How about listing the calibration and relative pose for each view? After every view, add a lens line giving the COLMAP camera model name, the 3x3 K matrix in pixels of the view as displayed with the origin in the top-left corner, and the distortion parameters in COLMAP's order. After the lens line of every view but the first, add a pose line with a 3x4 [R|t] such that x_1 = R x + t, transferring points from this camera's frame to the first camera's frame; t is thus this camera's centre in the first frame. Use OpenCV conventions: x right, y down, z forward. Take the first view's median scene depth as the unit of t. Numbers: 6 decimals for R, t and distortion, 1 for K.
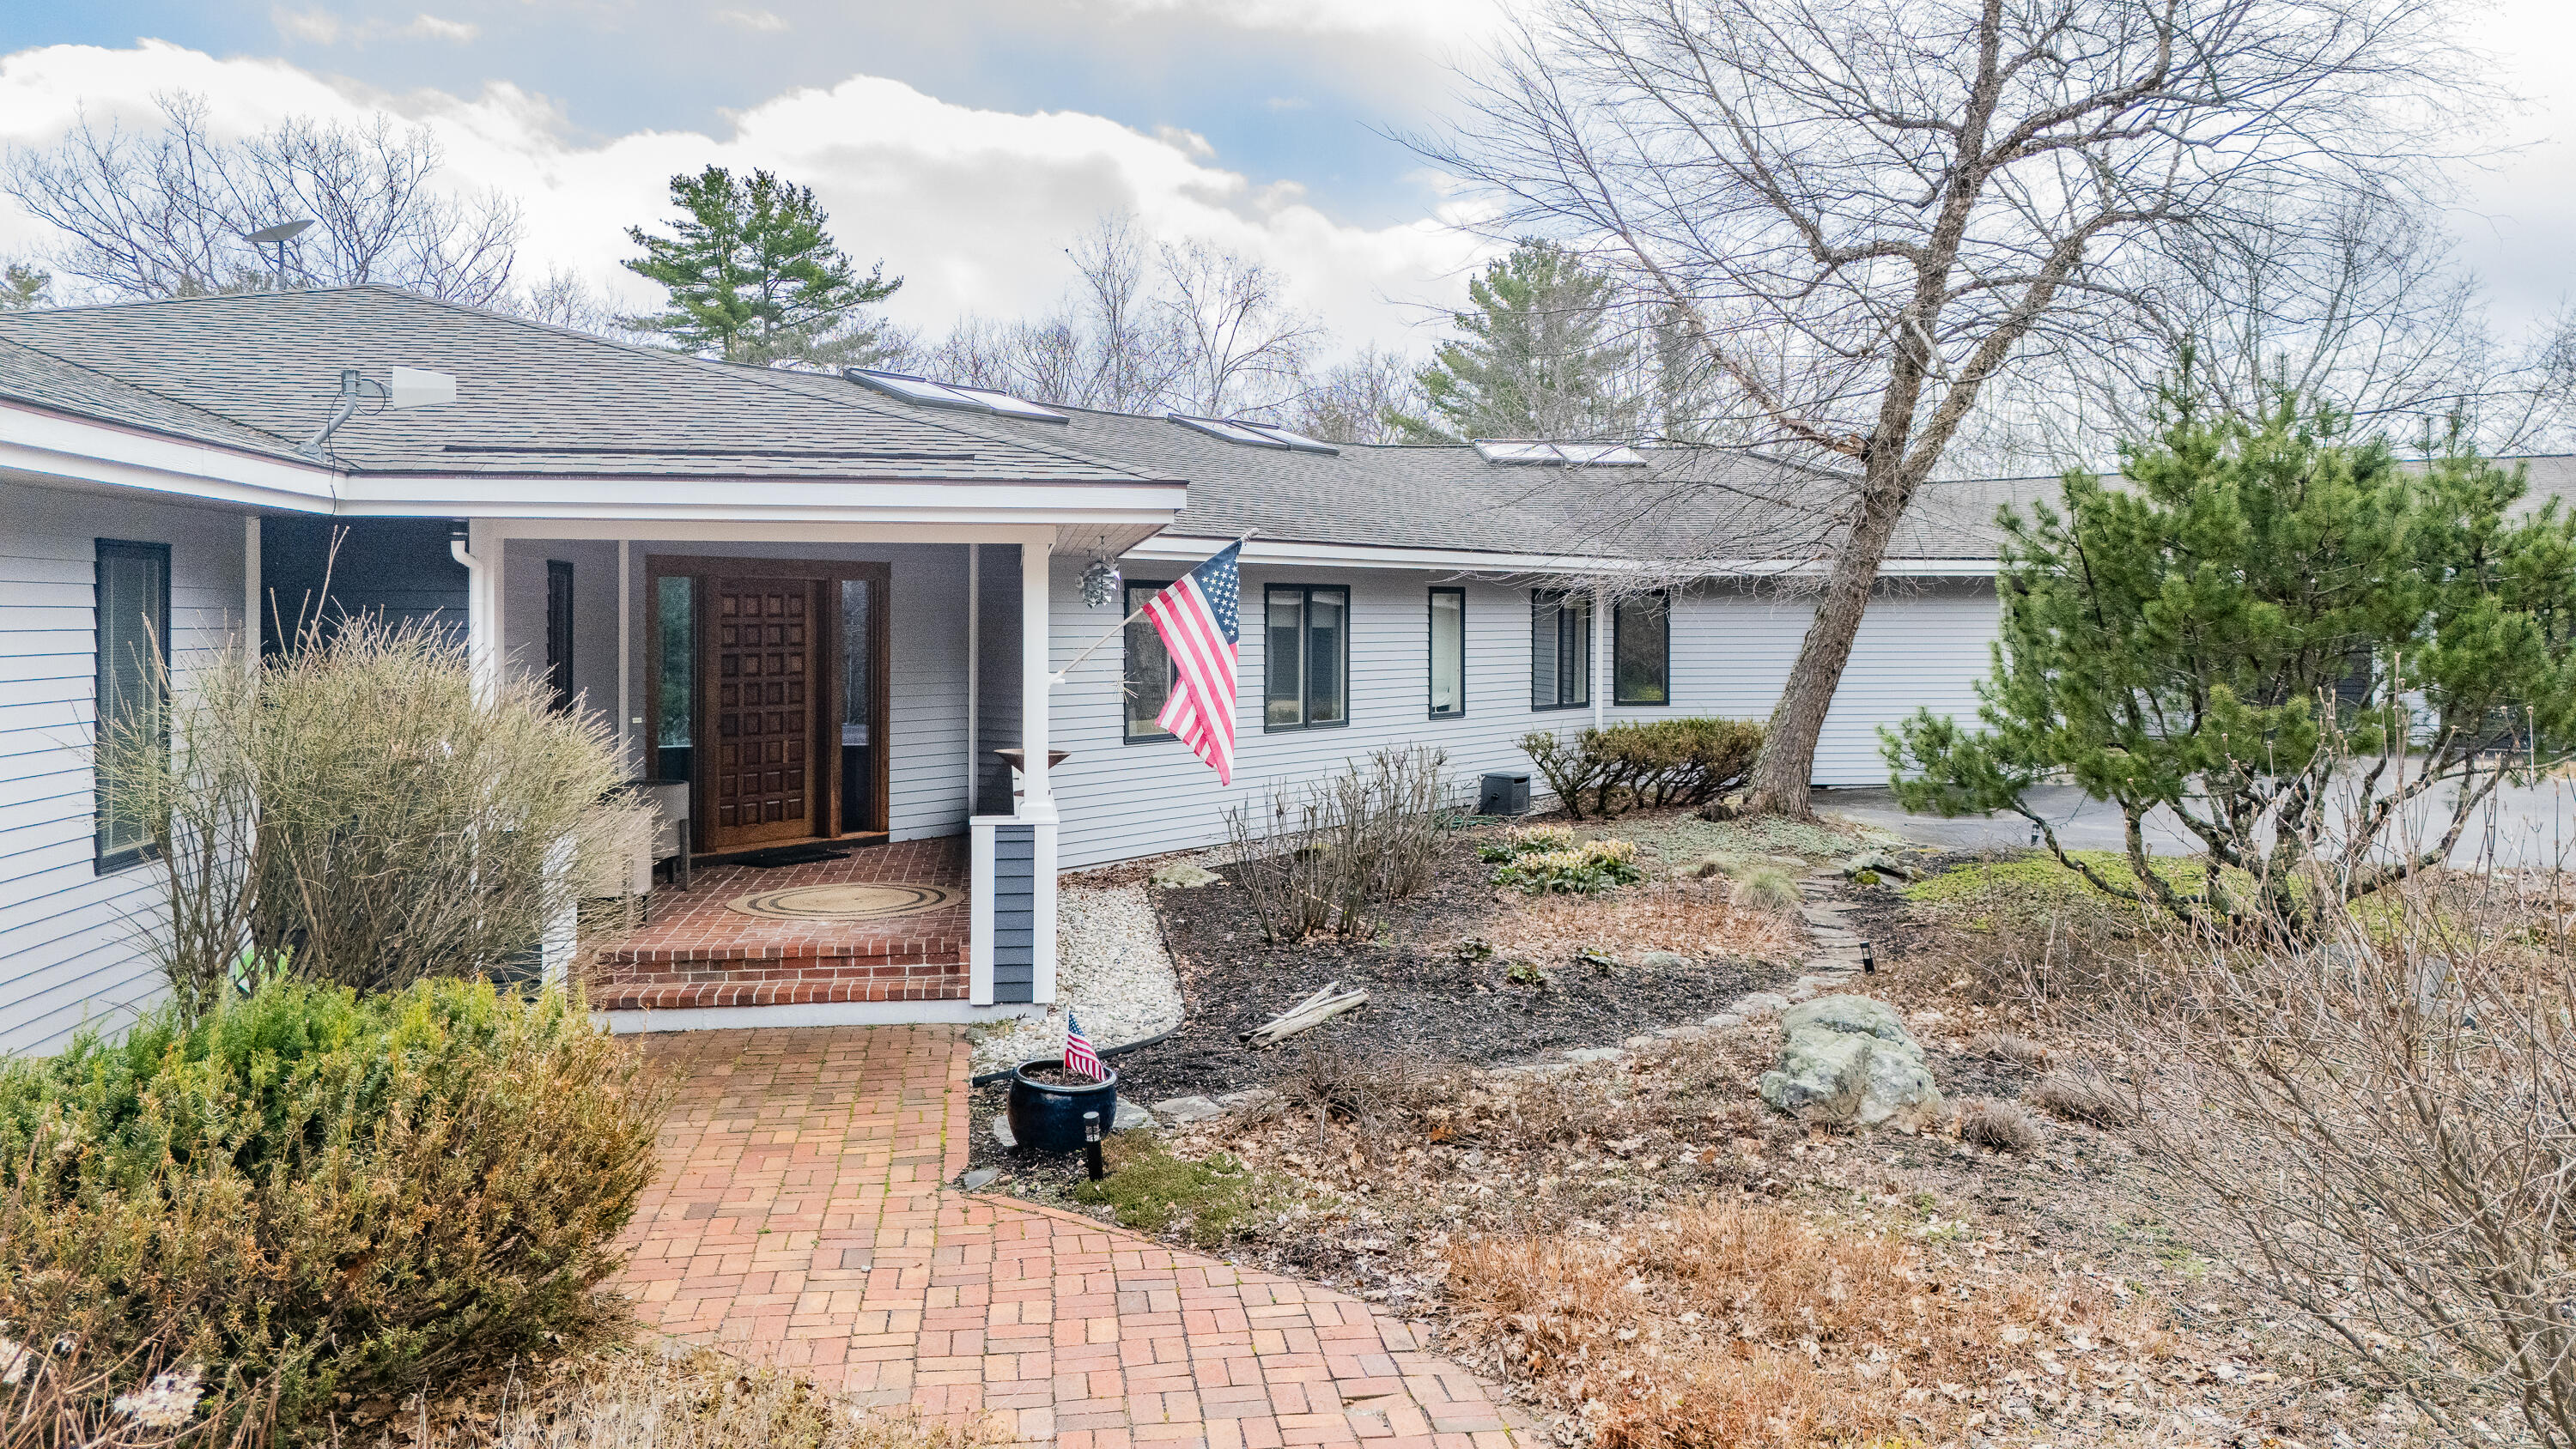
lens RADIAL K [[1838.7, 0, 1281.2], [0, 1838.7, 680.7], [0, 0, 1]] dist [0.084068, -0.067298]
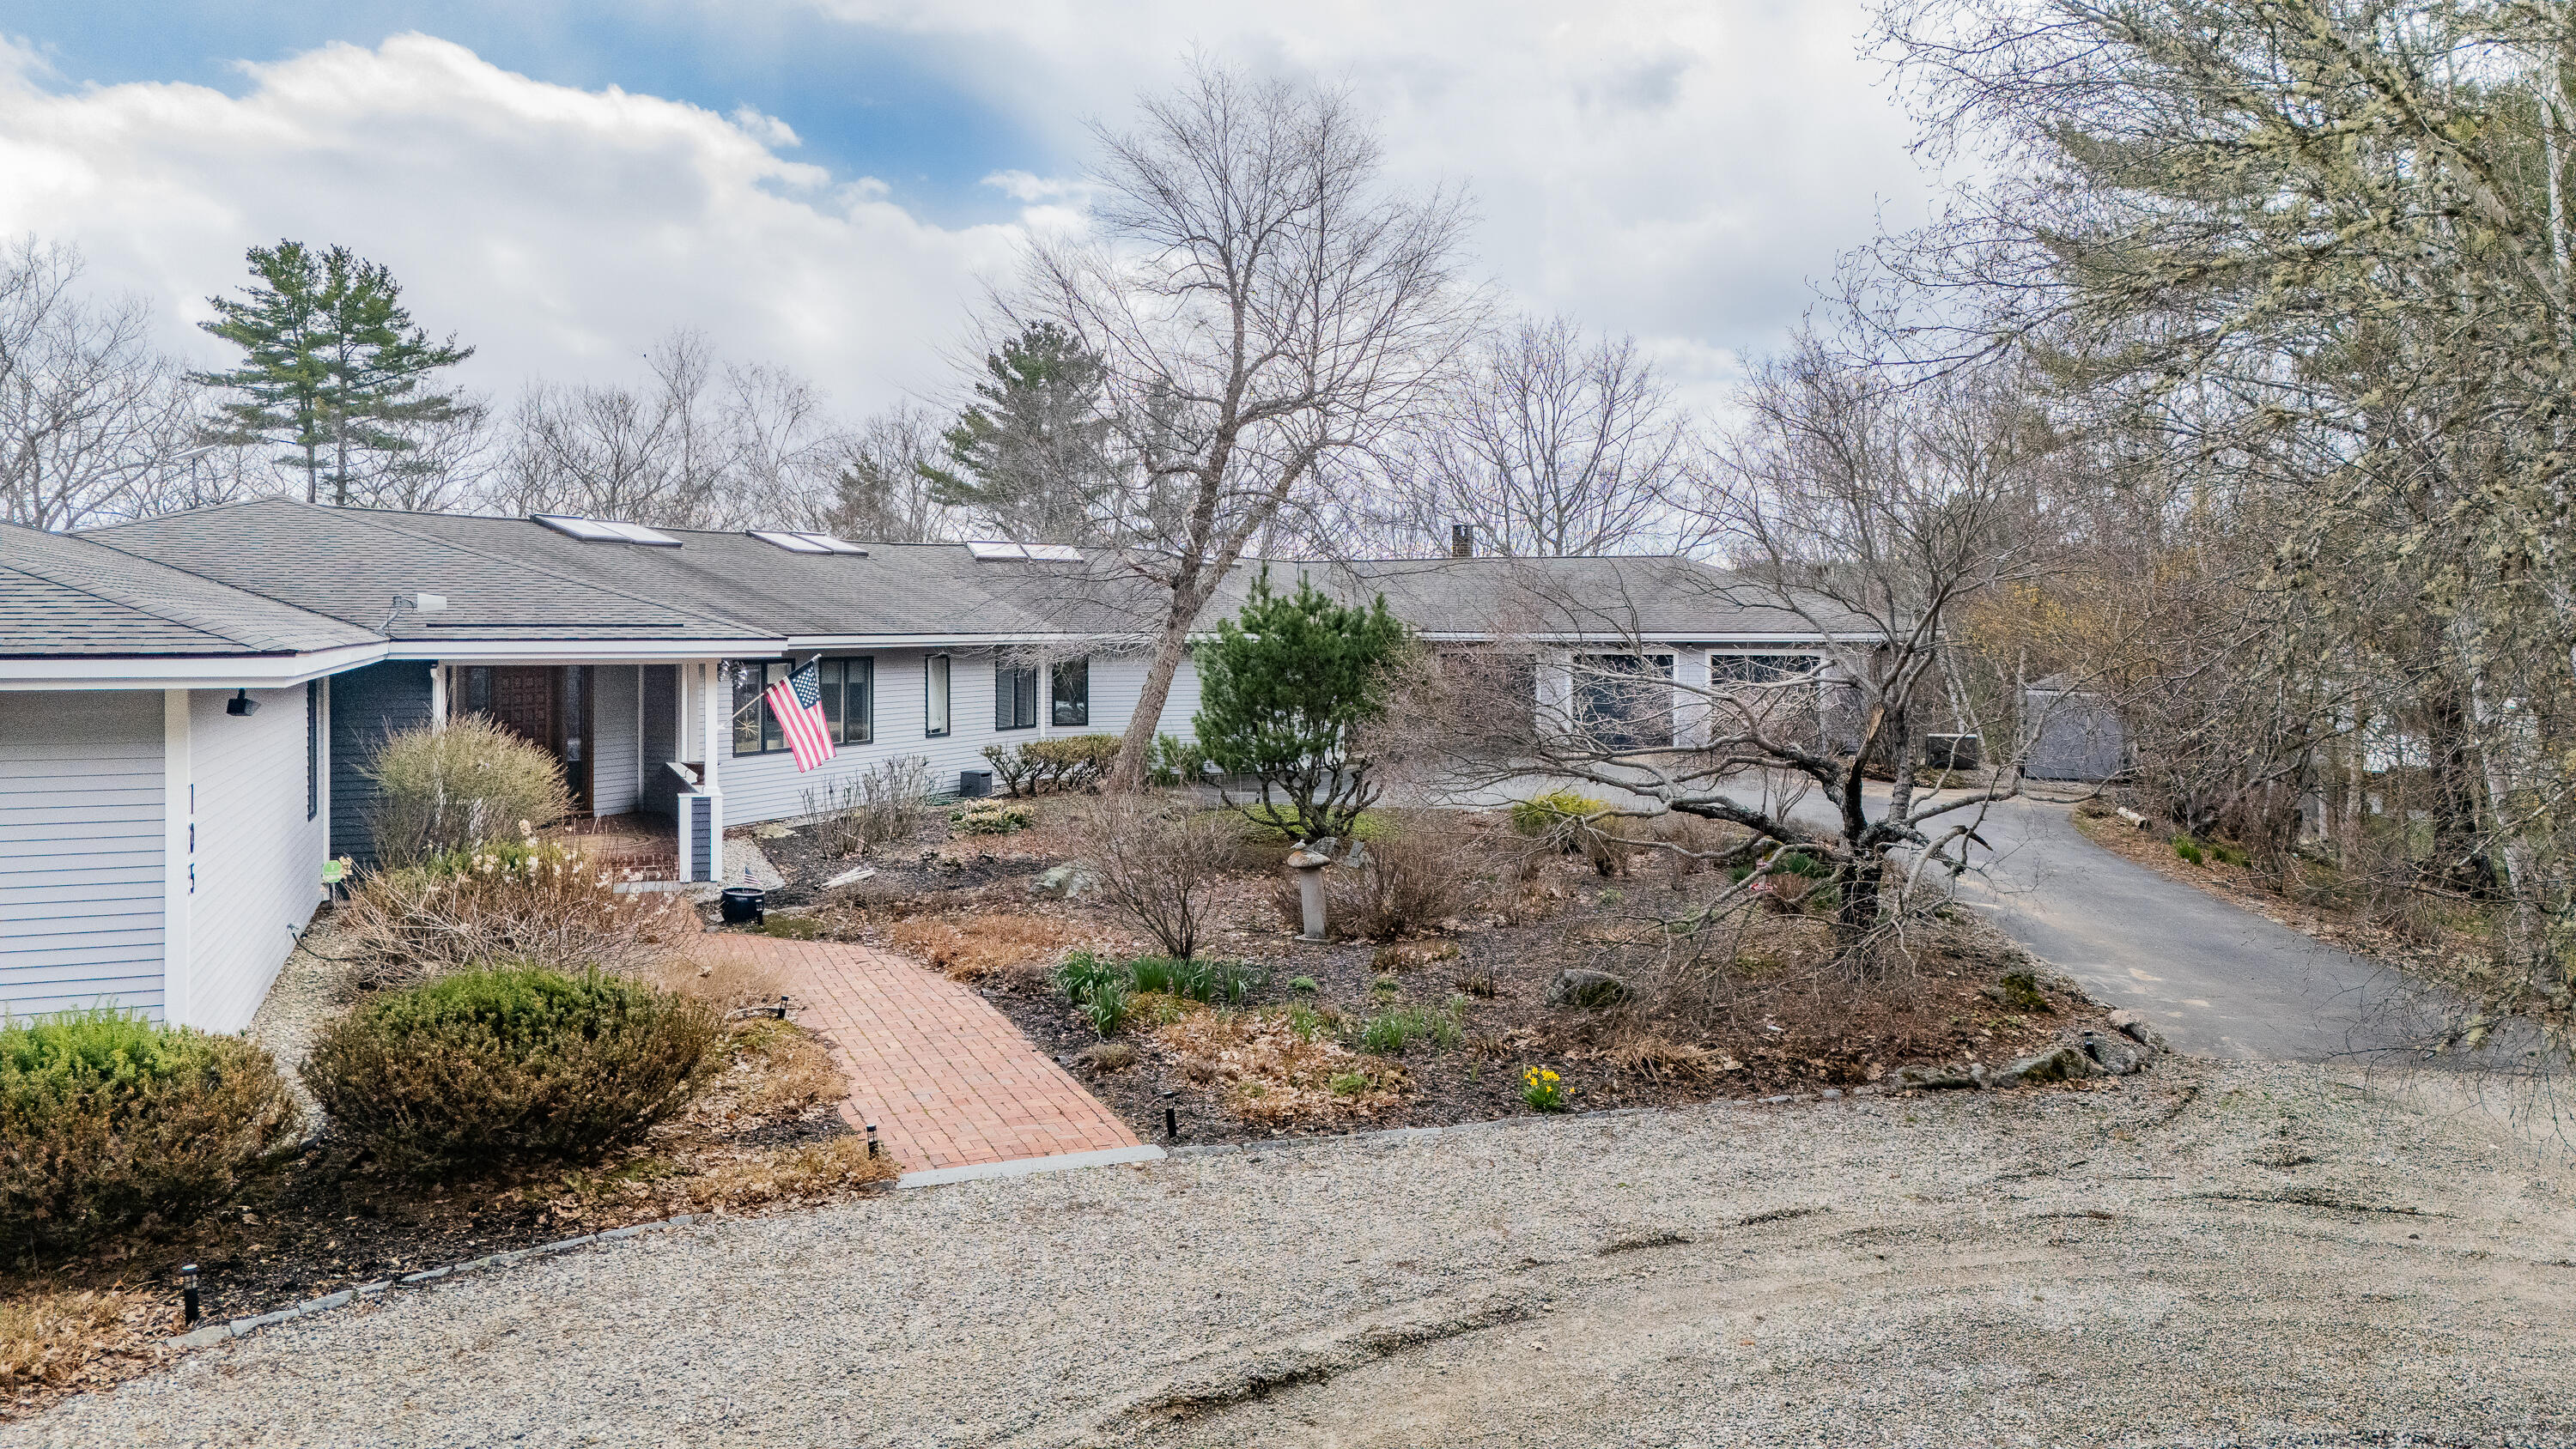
lens RADIAL K [[1838.7, 0, 1281.2], [0, 1838.7, 680.7], [0, 0, 1]] dist [0.084068, -0.067298]
pose [[0.970286, -0.004204, 0.241925, -0.006198], [0.004665, 0.999988, -0.001334, -0.022192], [-0.241916, 0.002423, 0.970294, -0.548774]]
